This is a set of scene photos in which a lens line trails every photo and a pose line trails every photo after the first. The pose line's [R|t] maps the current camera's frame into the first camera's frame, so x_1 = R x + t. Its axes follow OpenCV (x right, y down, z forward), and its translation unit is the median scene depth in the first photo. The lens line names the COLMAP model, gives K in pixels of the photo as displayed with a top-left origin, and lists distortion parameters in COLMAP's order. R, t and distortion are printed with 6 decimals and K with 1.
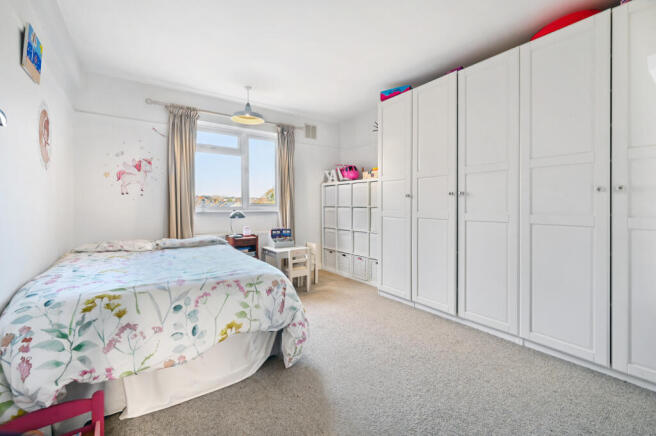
lens RADIAL K [[272.5, 0, 319.6], [0, 272.5, 208.3], [0, 0, 1]] dist [0.000550, 0.000282]
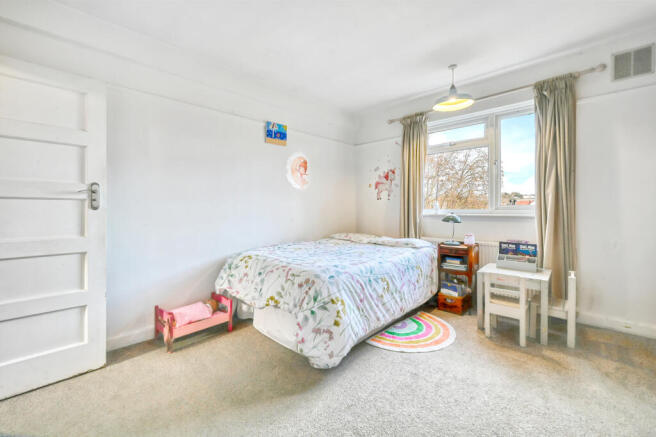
lens RADIAL K [[272.5, 0, 319.6], [0, 272.5, 208.8], [0, 0, 1]] dist [0.000550, 0.000282]
pose [[0.209419, 0.001403, -0.977825, 0.478710], [-0.003405, 0.999994, 0.000705, -0.006806], [0.977820, 0.003182, 0.209423, 0.433762]]
